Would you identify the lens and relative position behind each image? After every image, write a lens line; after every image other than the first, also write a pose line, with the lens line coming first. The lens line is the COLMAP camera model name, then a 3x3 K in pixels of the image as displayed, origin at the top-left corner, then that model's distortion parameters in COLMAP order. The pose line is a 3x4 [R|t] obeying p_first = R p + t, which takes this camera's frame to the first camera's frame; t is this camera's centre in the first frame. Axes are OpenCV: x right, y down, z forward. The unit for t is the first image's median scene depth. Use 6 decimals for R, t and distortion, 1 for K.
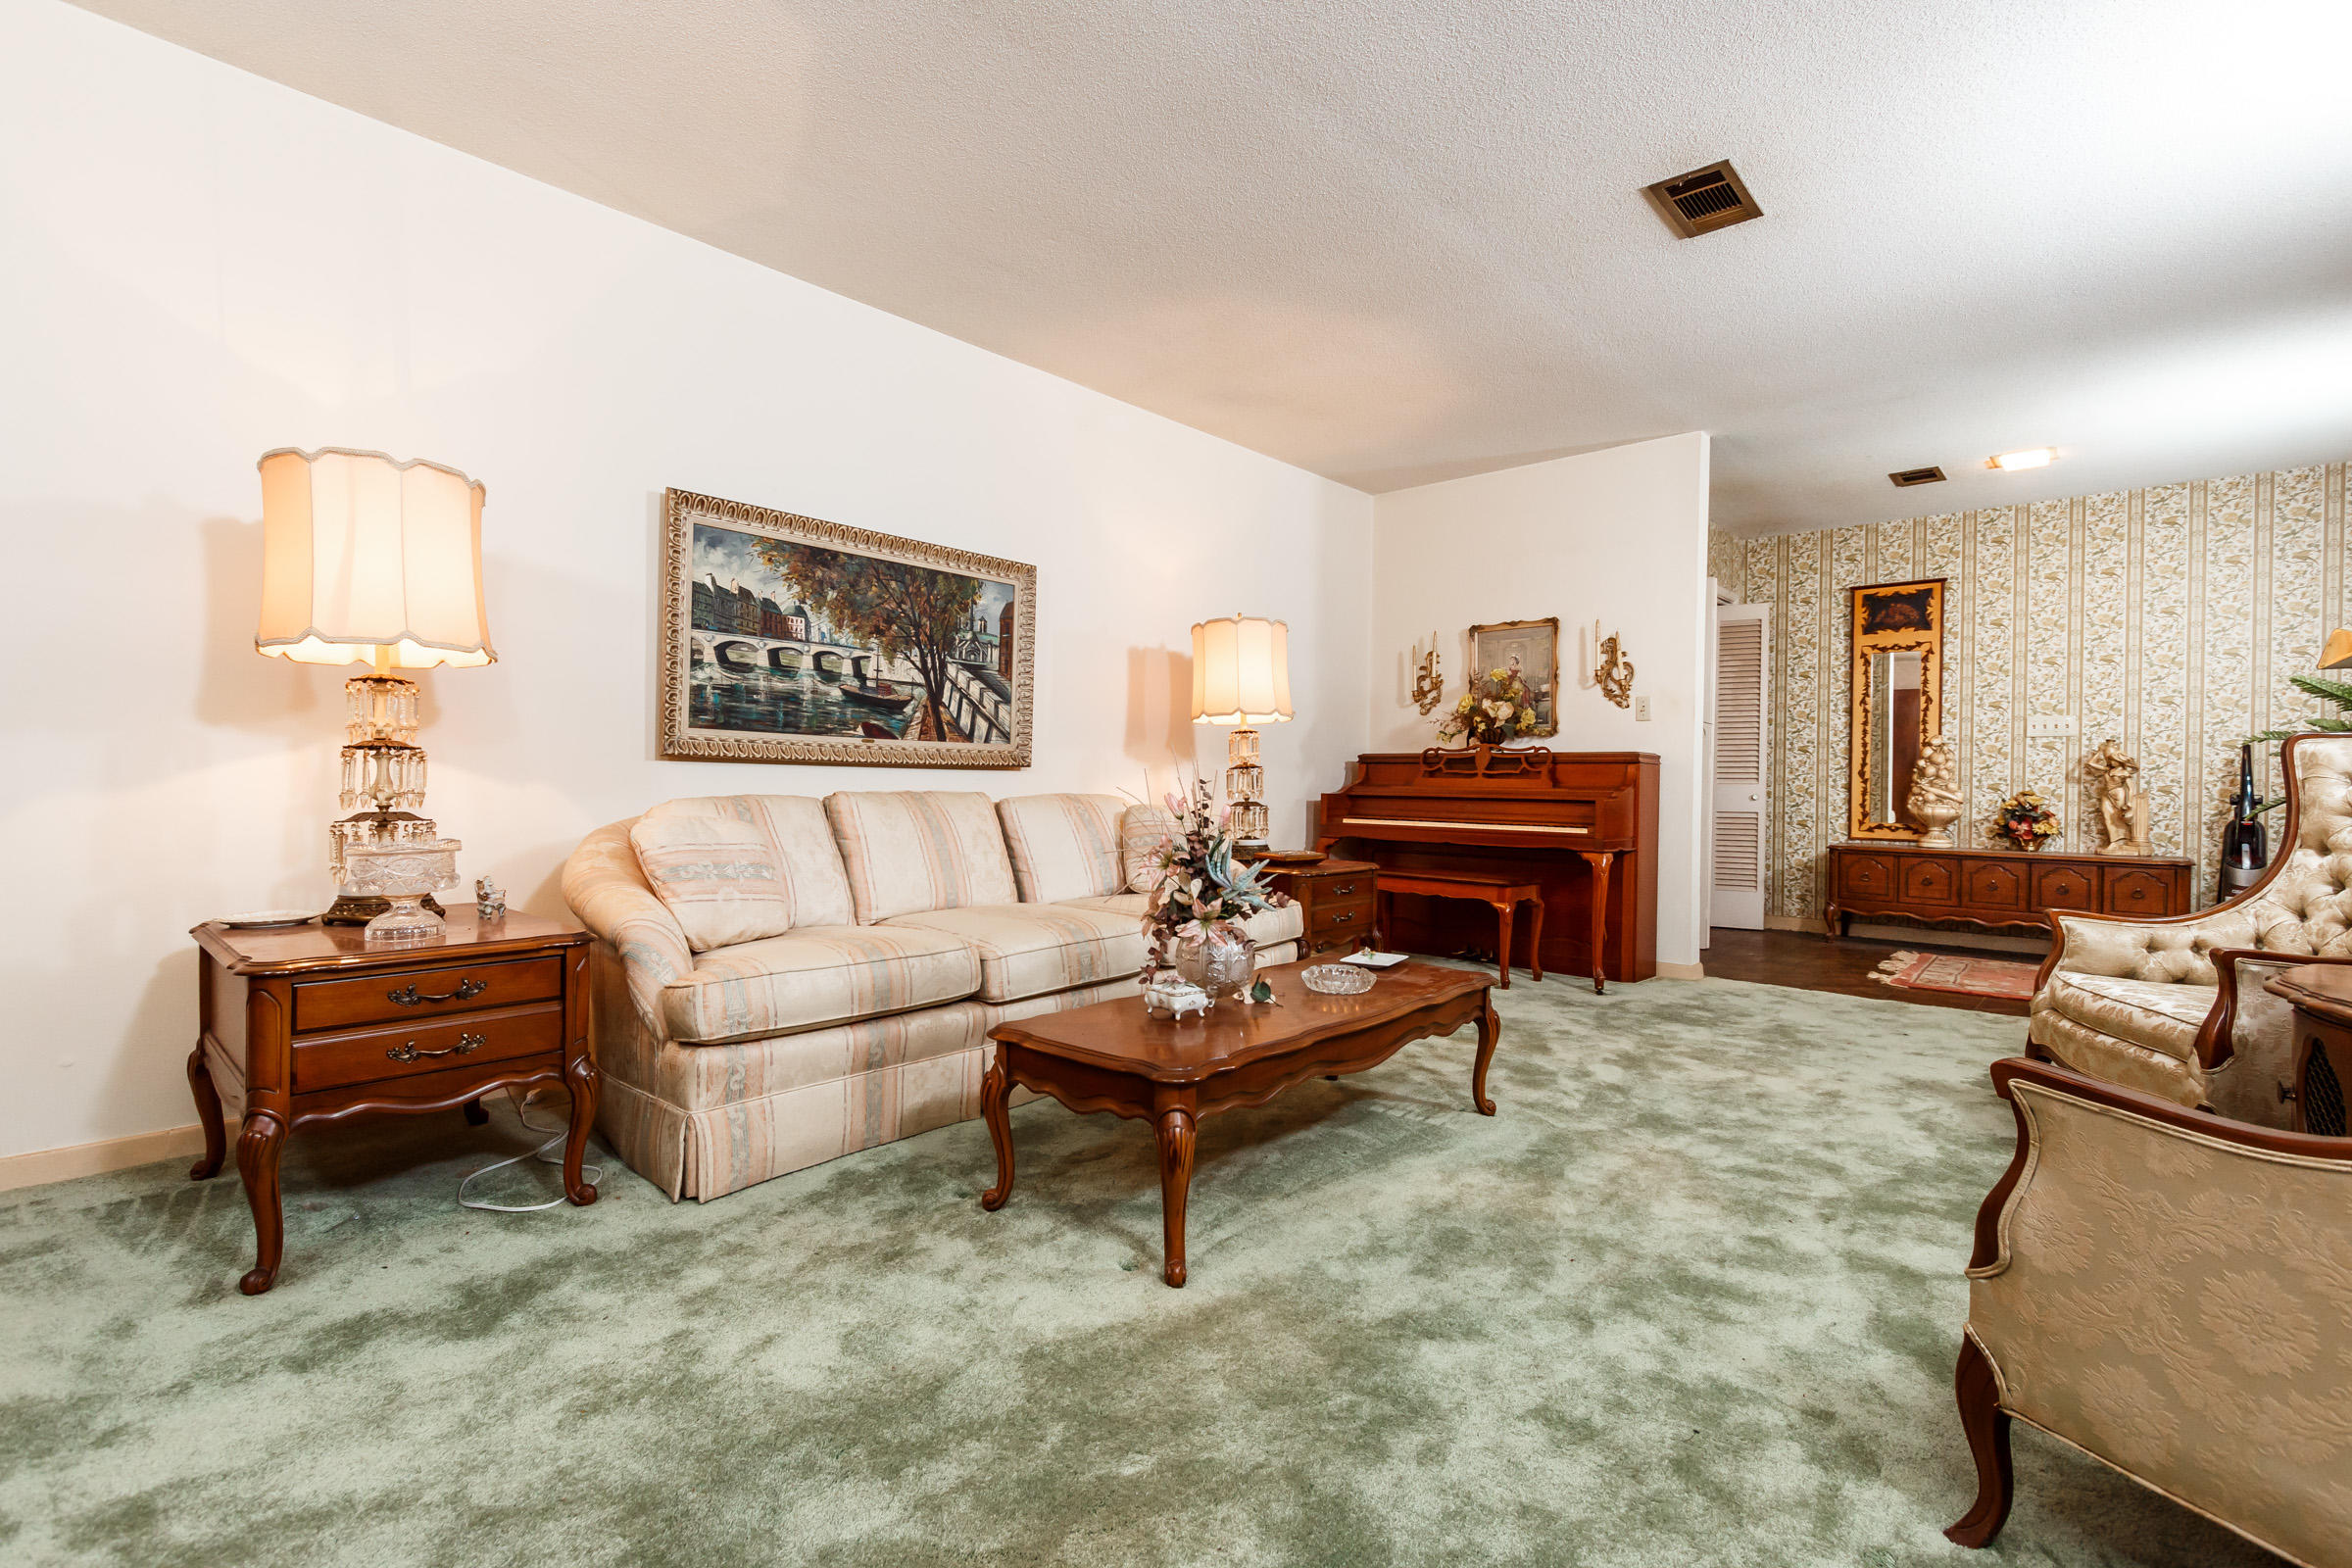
lens RADIAL K [[1074.1, 0, 1186.4], [0, 1074.1, 783.0], [0, 0, 1]] dist [0.011296, -0.004249]
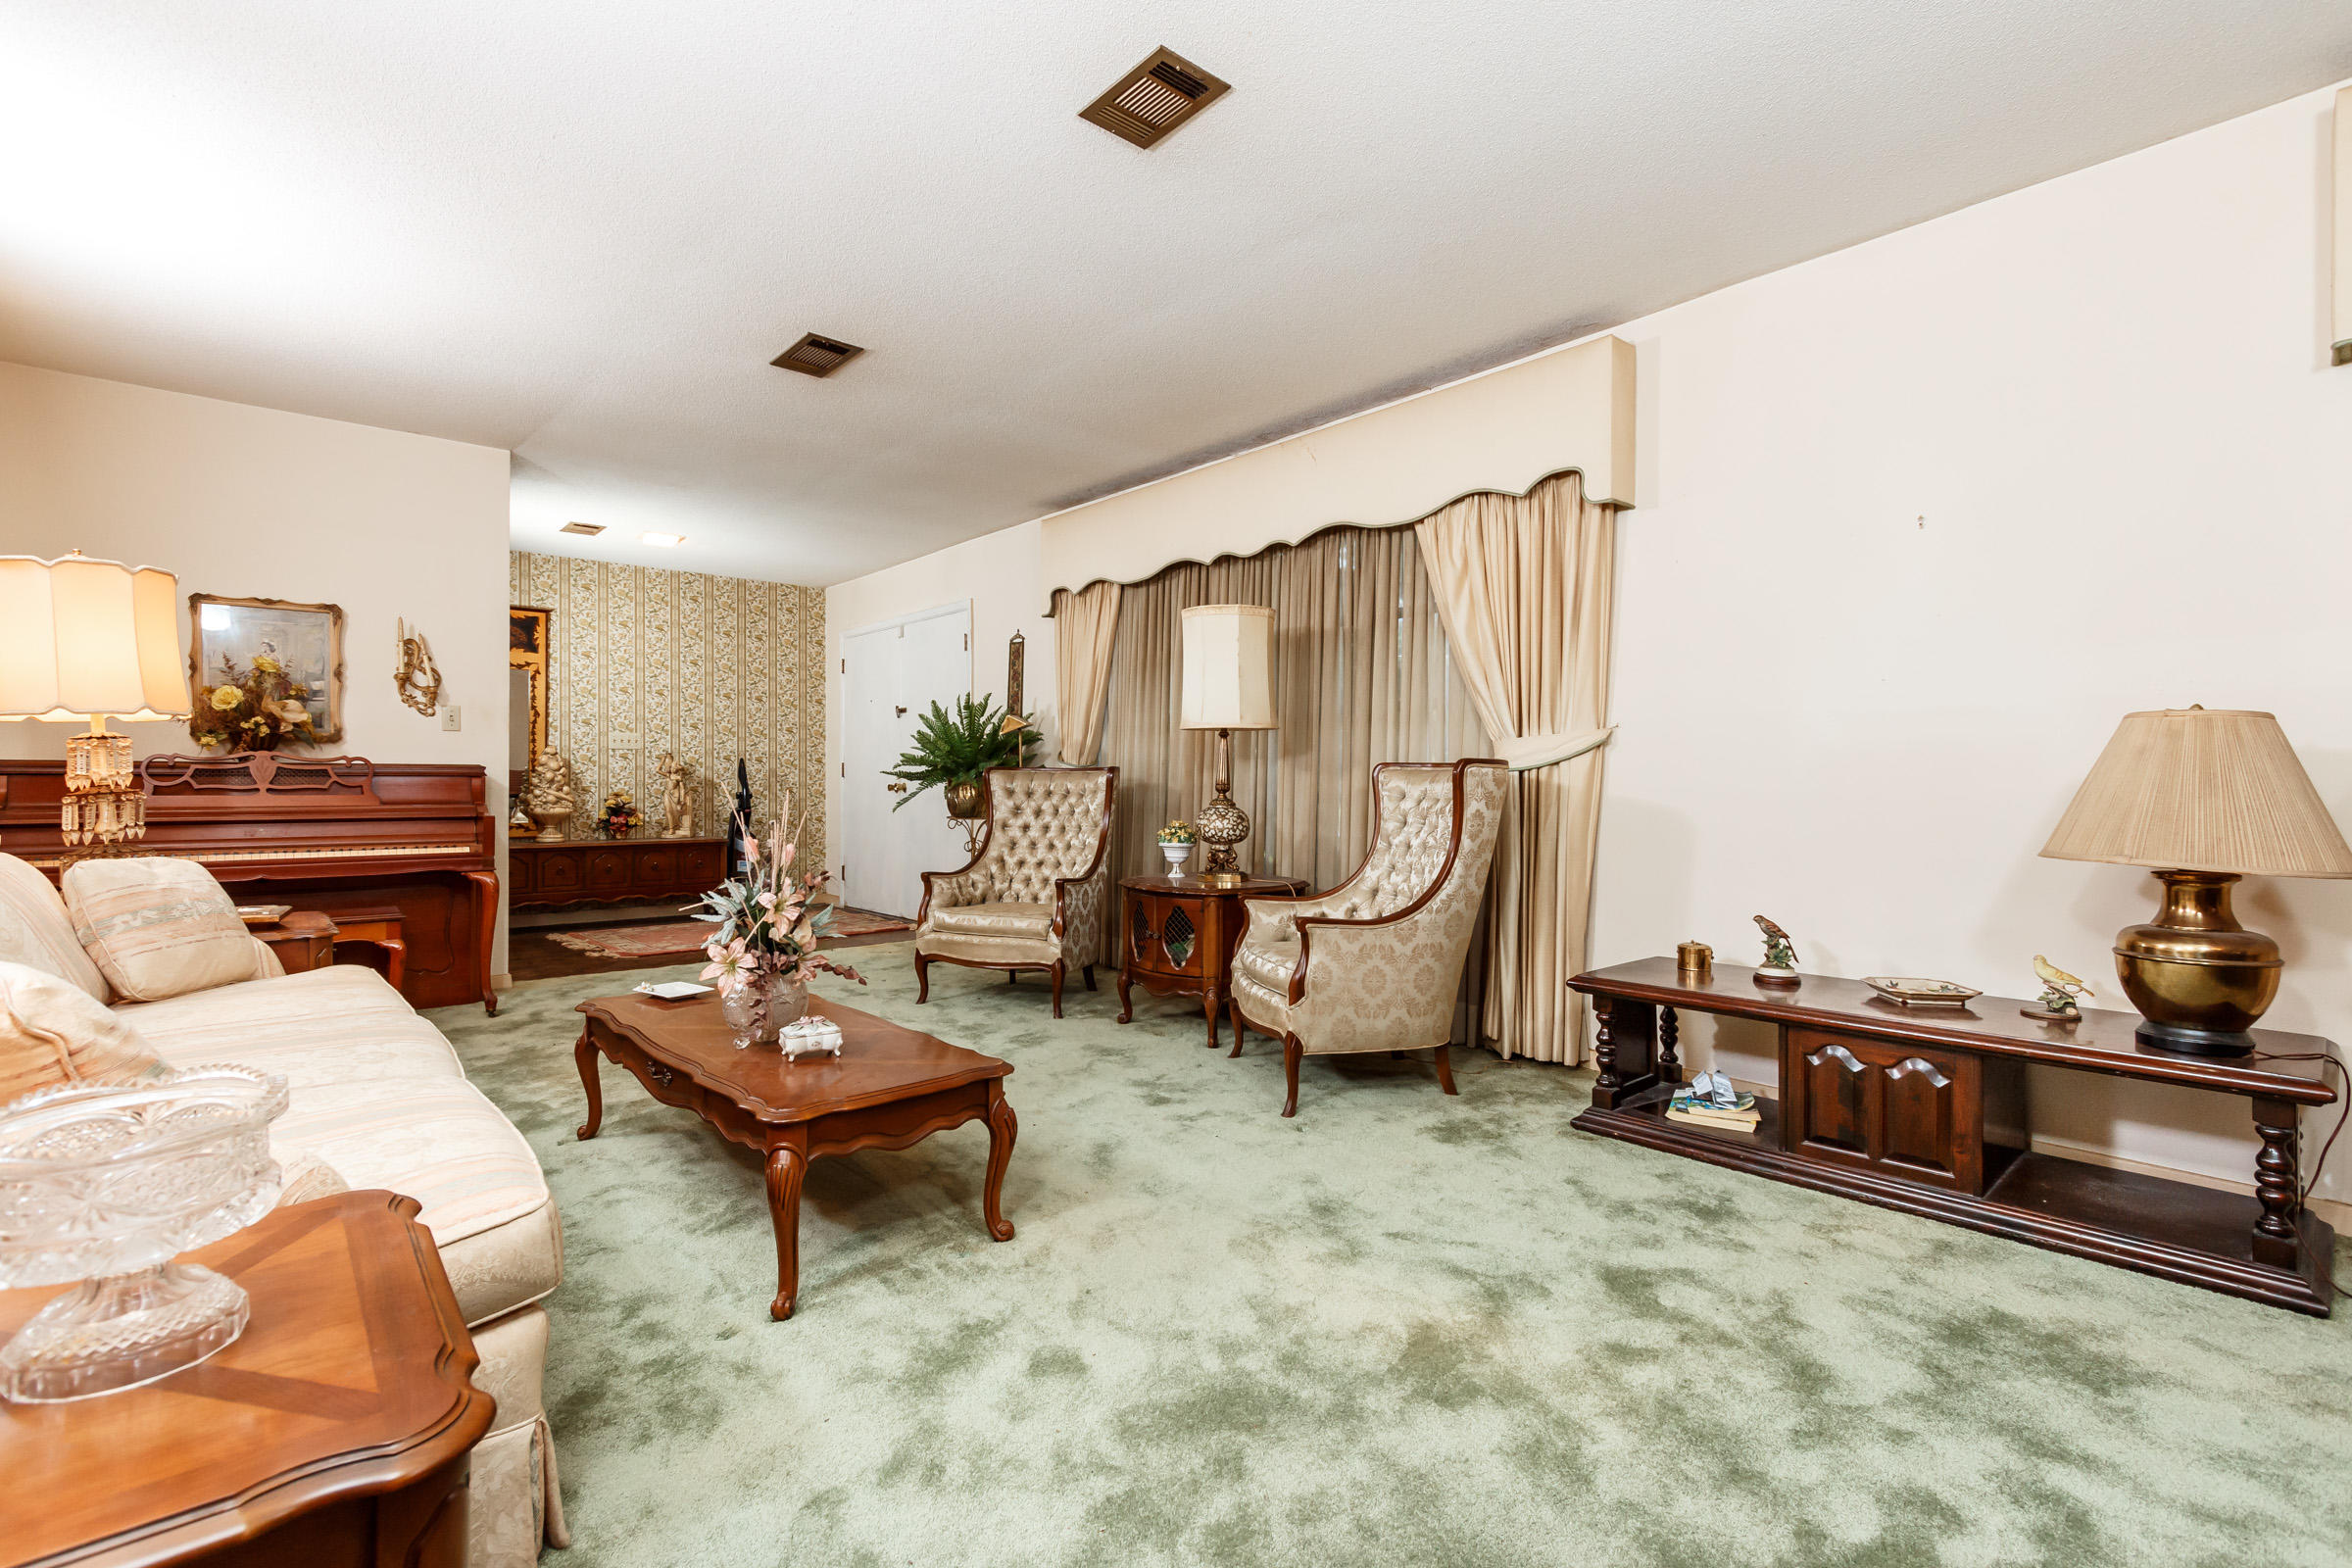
lens RADIAL K [[1074.1, 0, 1125.0], [0, 1074.1, 777.9], [0, 0, 1]] dist [0.011296, -0.004249]
pose [[0.160445, -0.010516, 0.986989, -0.572947], [0.003215, 0.999944, 0.010131, -0.031257], [-0.987040, 0.001548, 0.160470, 0.334845]]
